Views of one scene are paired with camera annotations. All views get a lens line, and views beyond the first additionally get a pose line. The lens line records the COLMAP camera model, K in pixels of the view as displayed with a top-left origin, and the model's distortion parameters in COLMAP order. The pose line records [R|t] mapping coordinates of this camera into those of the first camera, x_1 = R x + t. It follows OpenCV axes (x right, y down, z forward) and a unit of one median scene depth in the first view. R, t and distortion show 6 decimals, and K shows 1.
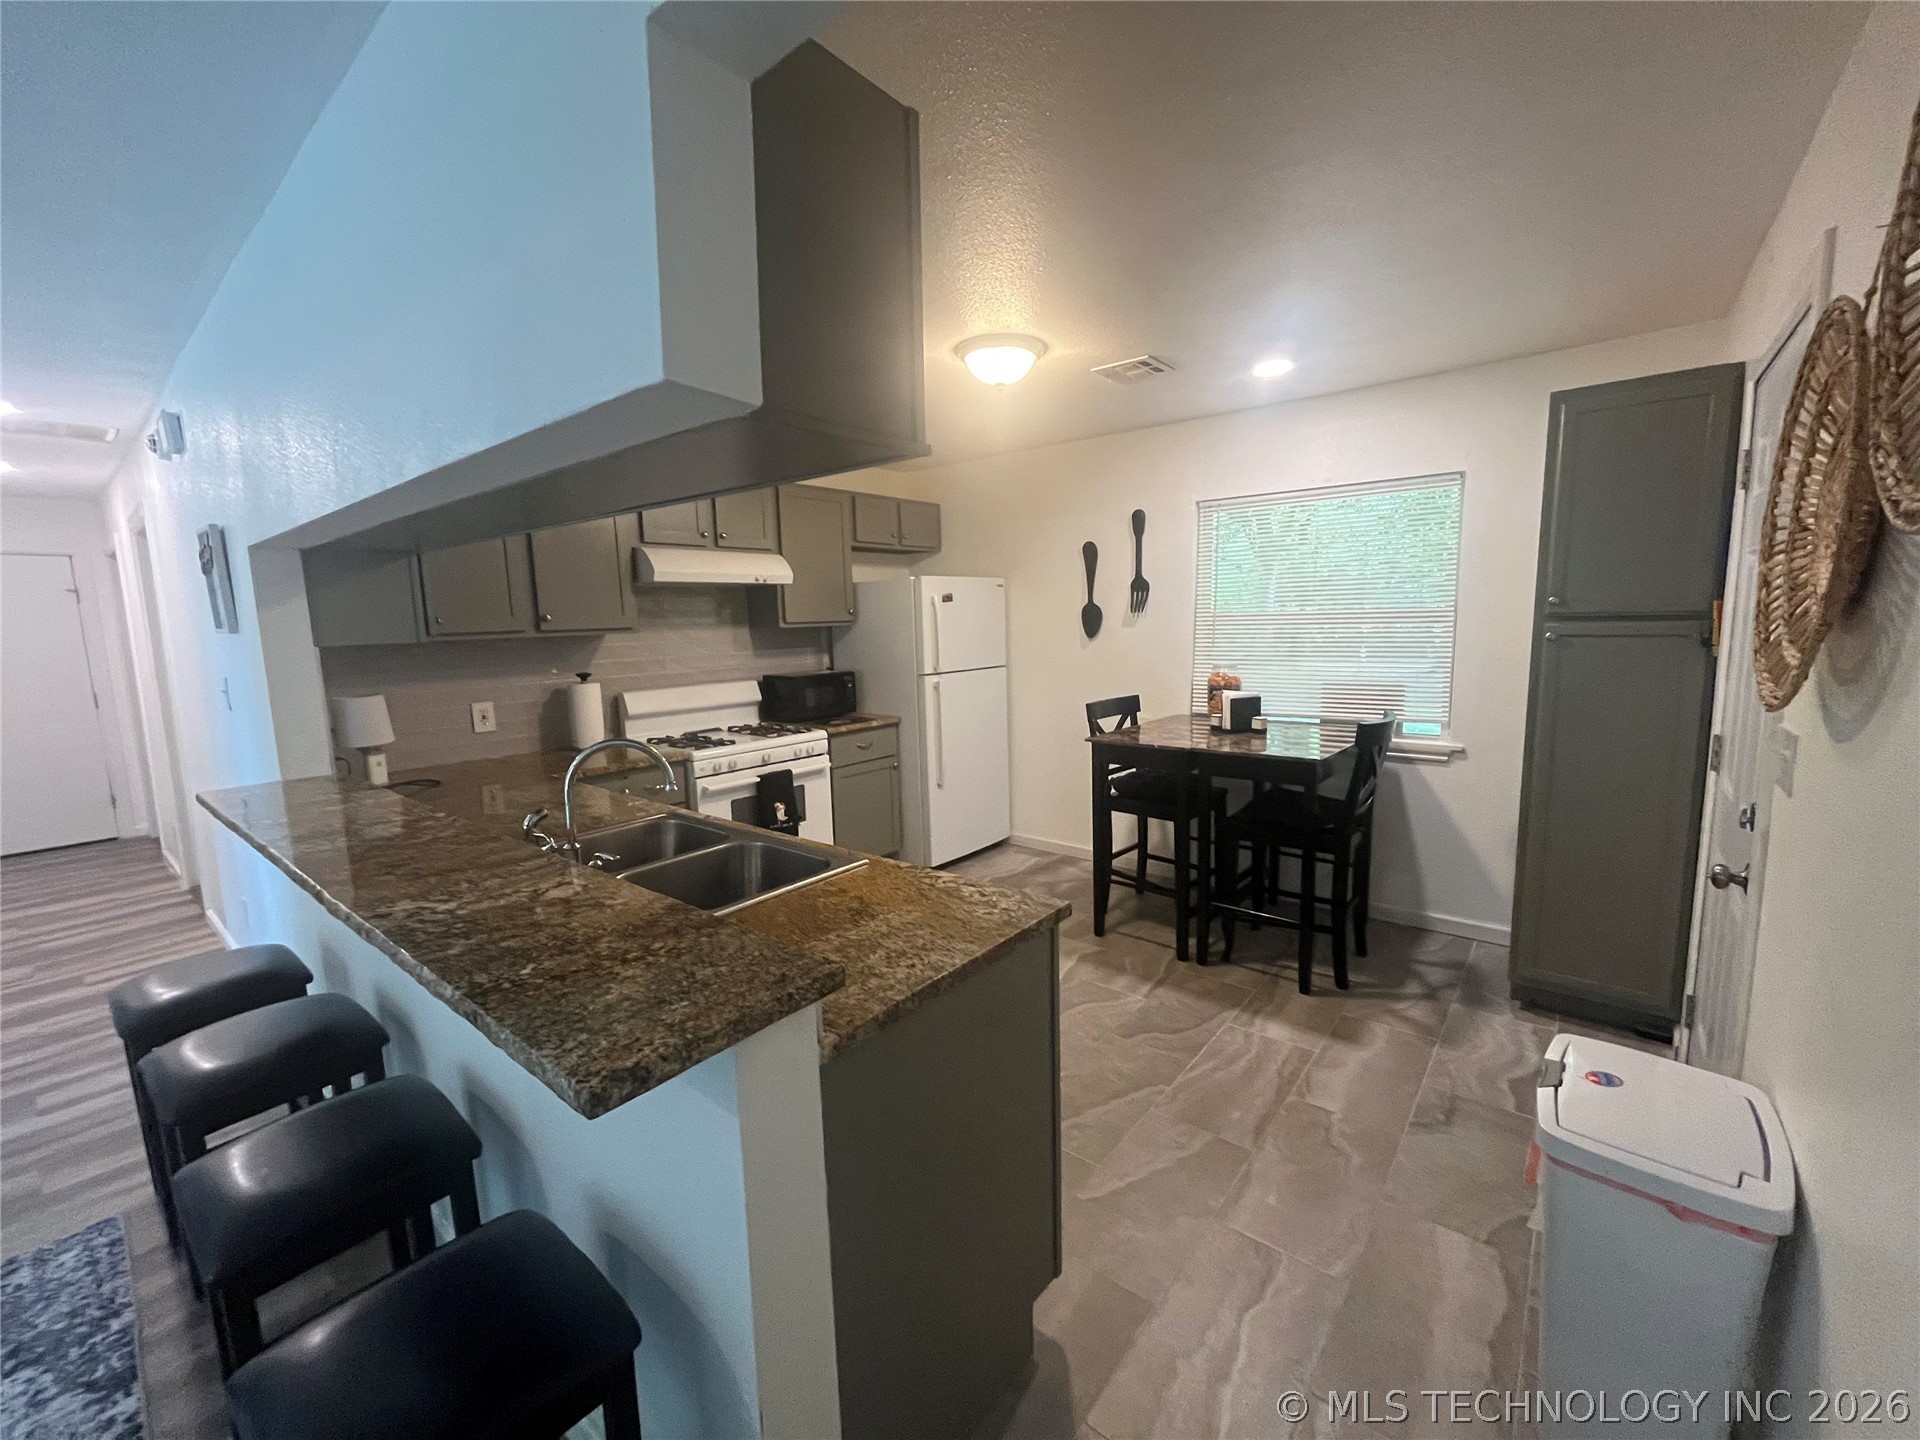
lens RADIAL K [[776.5, 0, 955.5], [0, 776.5, 719.9], [0, 0, 1]] dist [-0.002161, 0.000256]
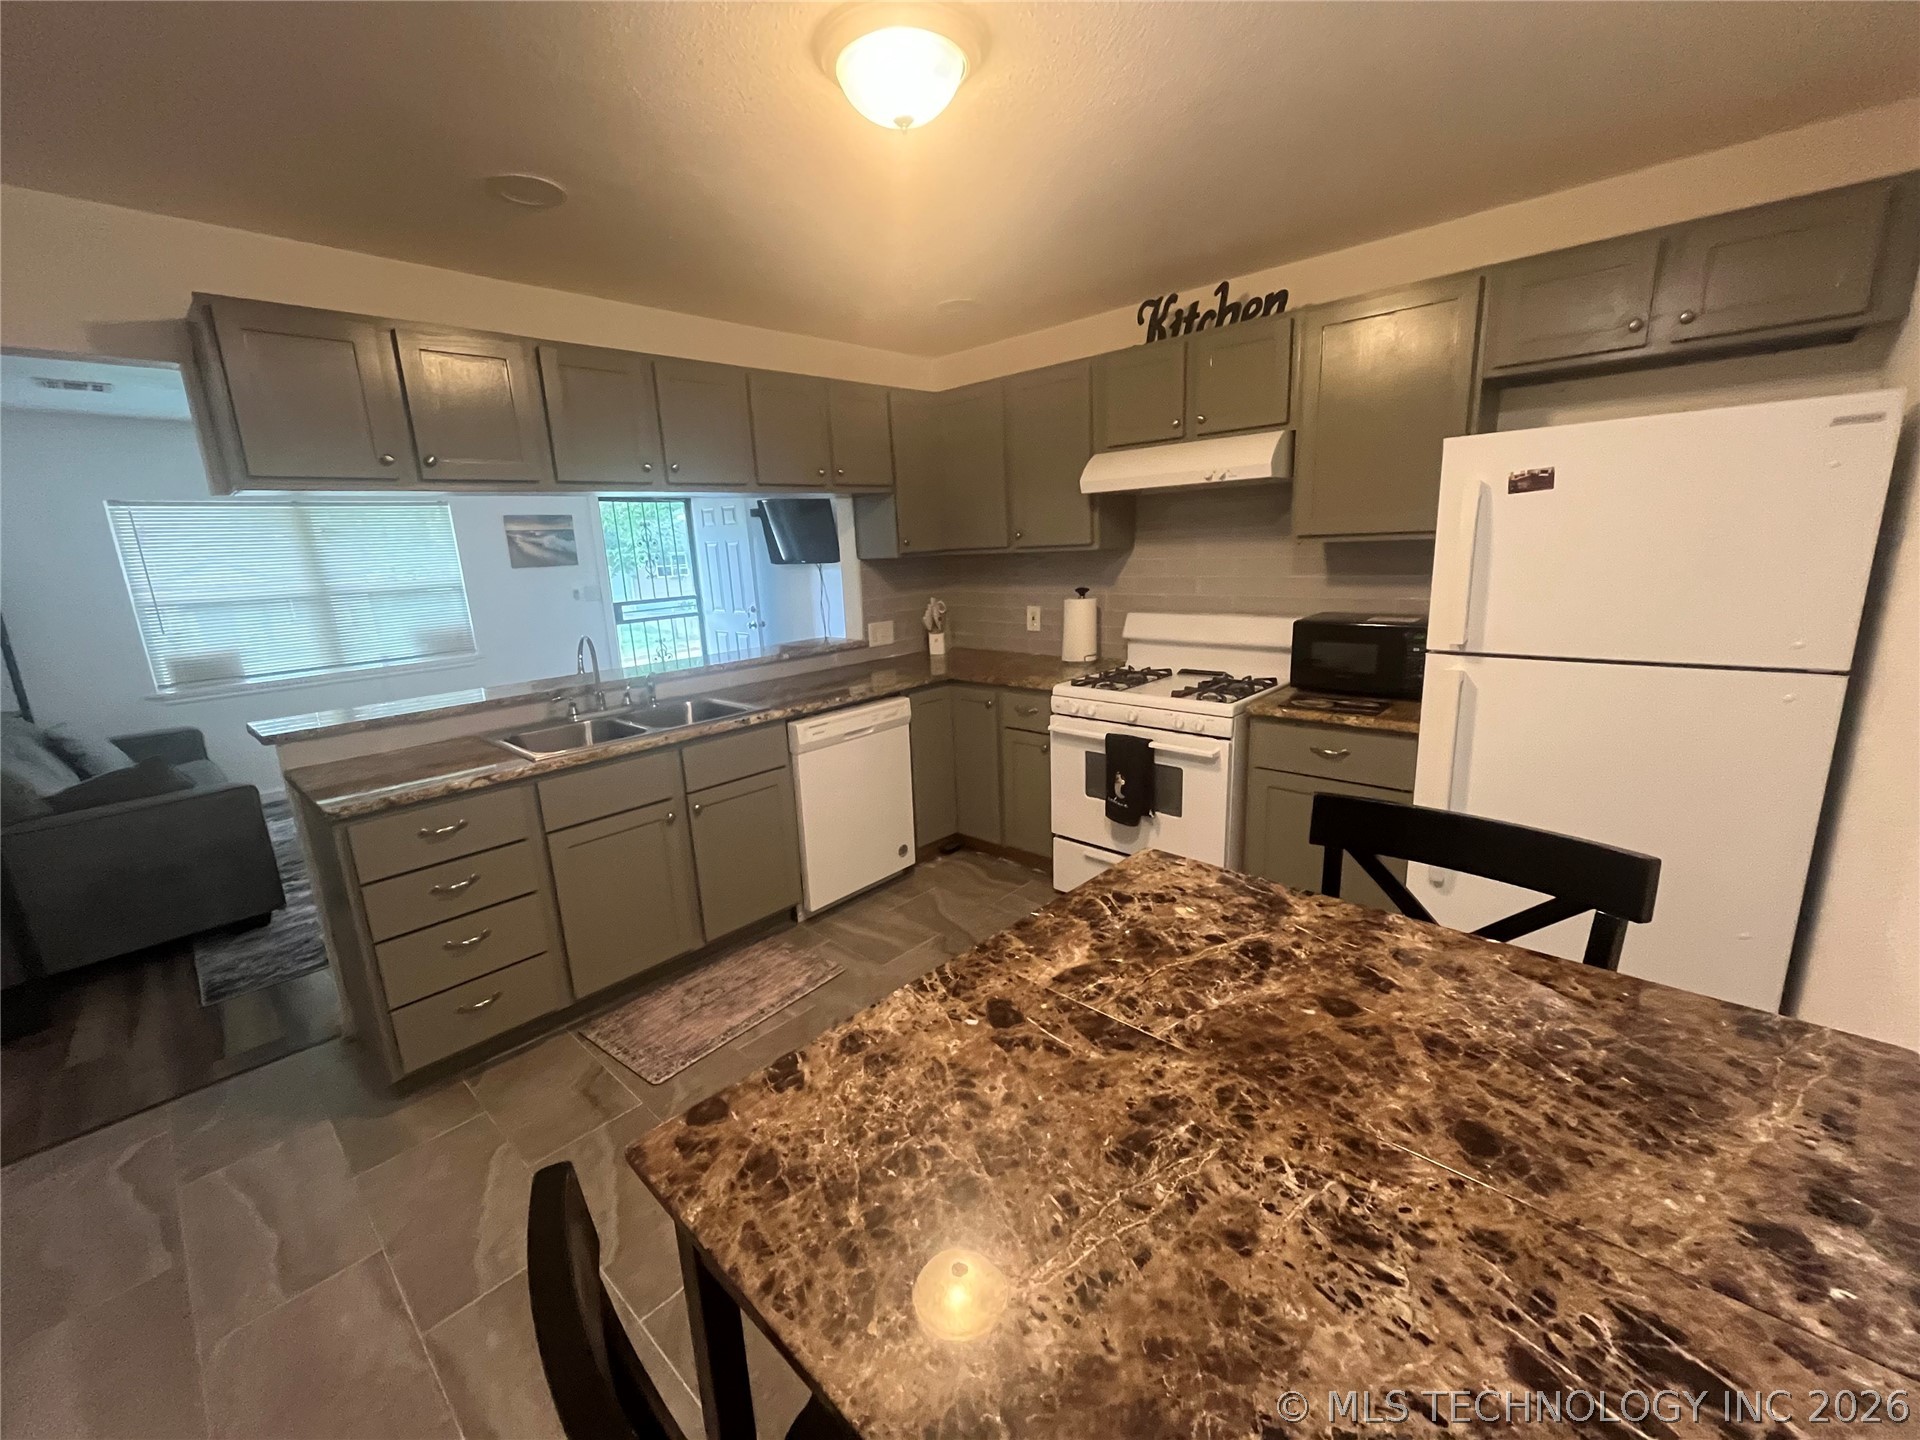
lens RADIAL K [[777.1, 0, 954.7], [0, 777.1, 720.0], [0, 0, 1]] dist [-0.003721, 0.000614]
pose [[-0.055439, 0.252203, -0.966085, 0.590809], [-0.086604, 0.962712, 0.256292, -0.149755], [0.994699, 0.097876, -0.031530, 0.945234]]
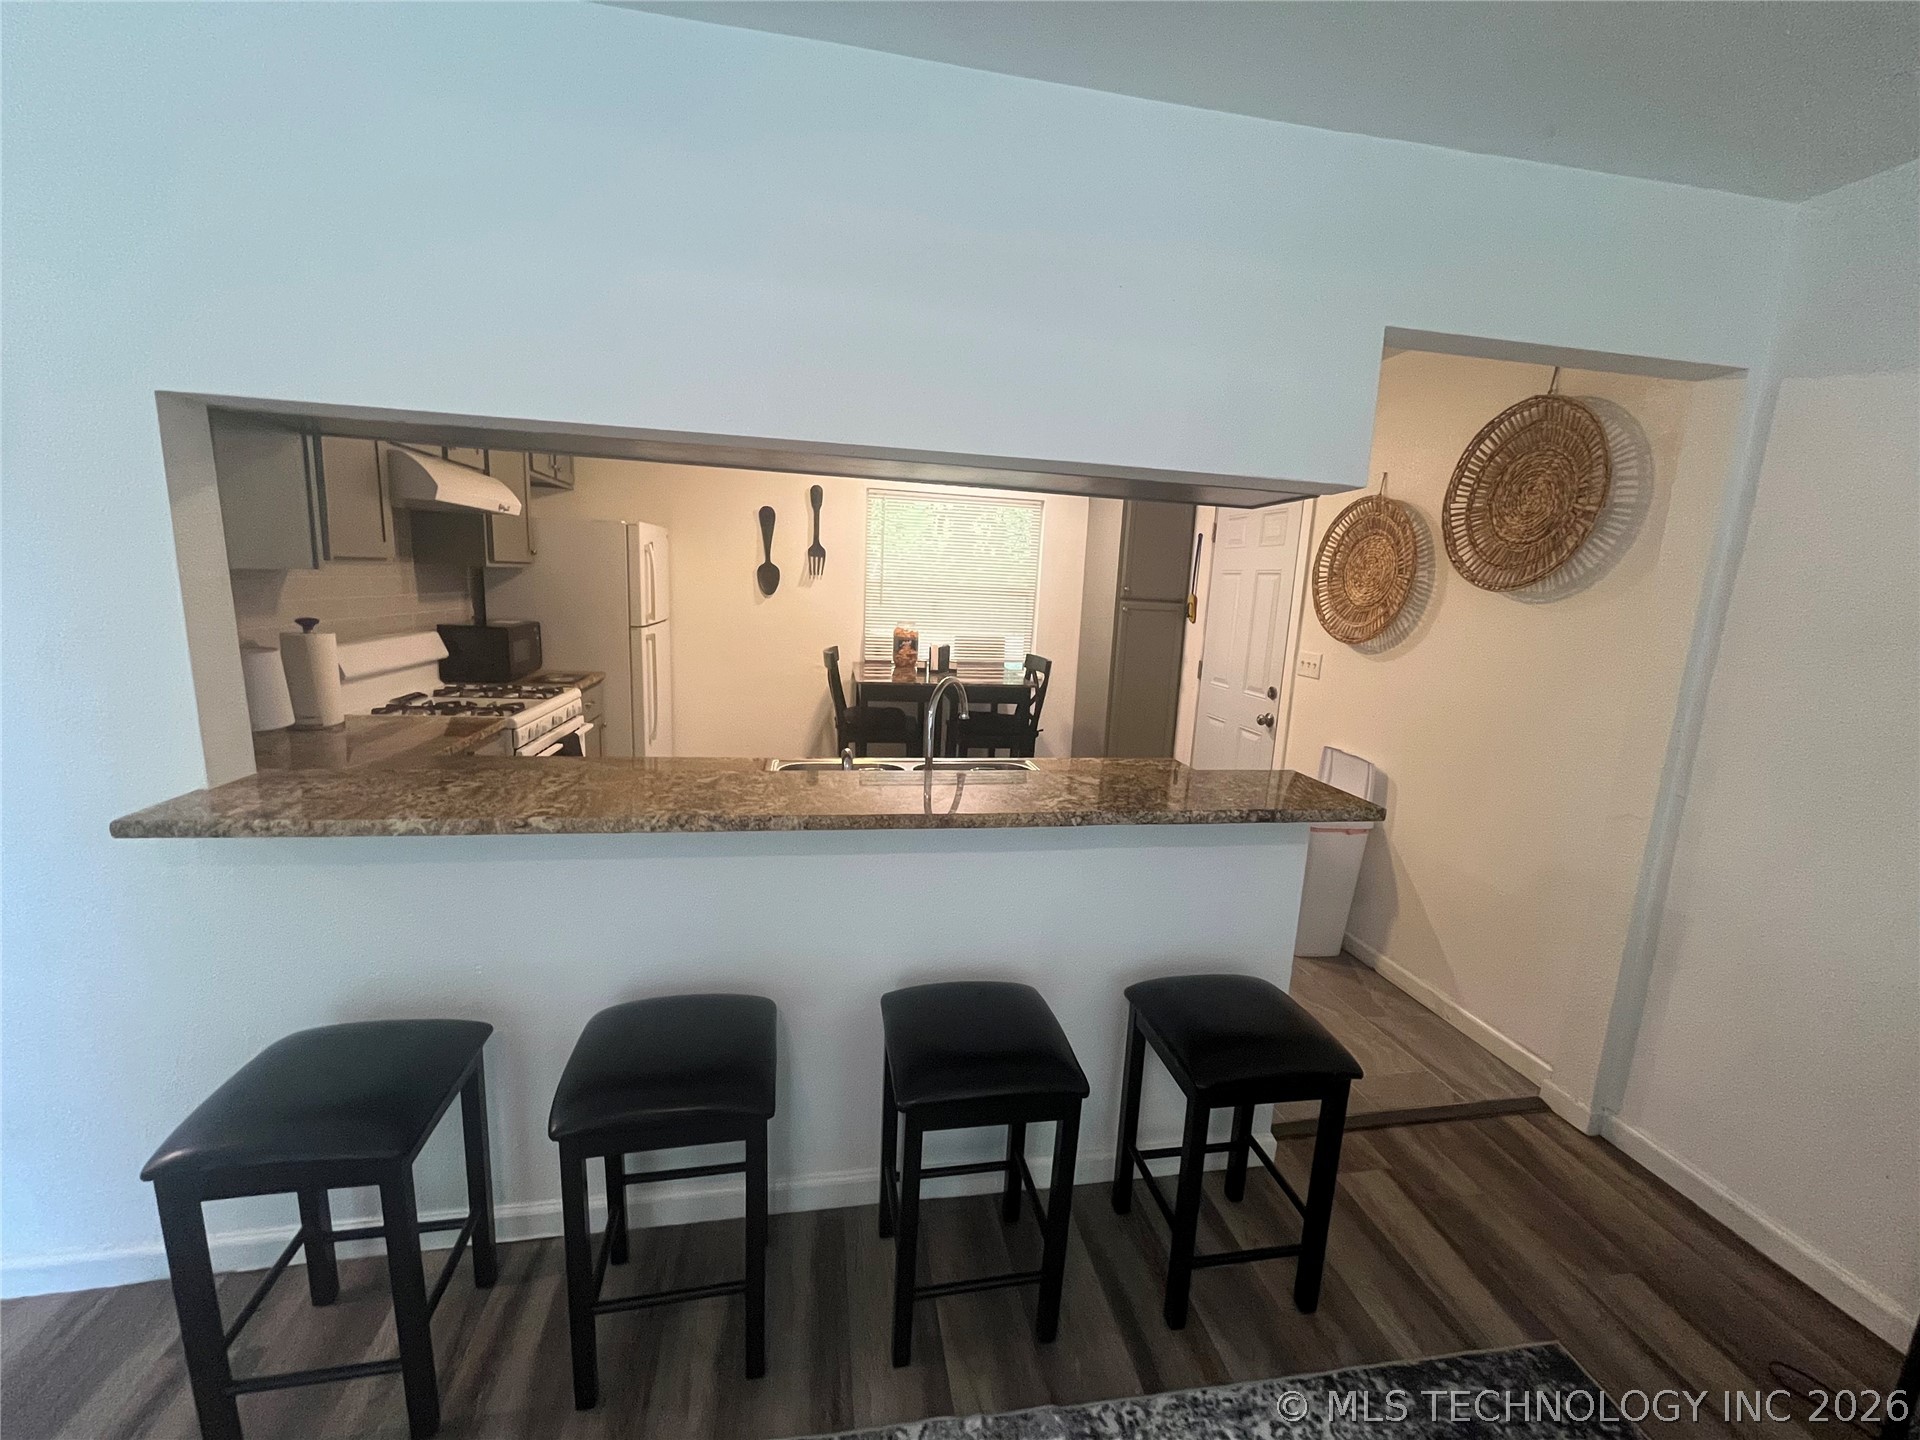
lens RADIAL K [[776.7, 0, 955.0], [0, 776.7, 720.5], [0, 0, 1]] dist [-0.003357, -0.000640]
pose [[0.643626, -0.079122, 0.761239, -0.685301], [0.037370, 0.996704, 0.072000, 0.003242], [-0.764427, -0.017893, 0.644462, 0.116164]]
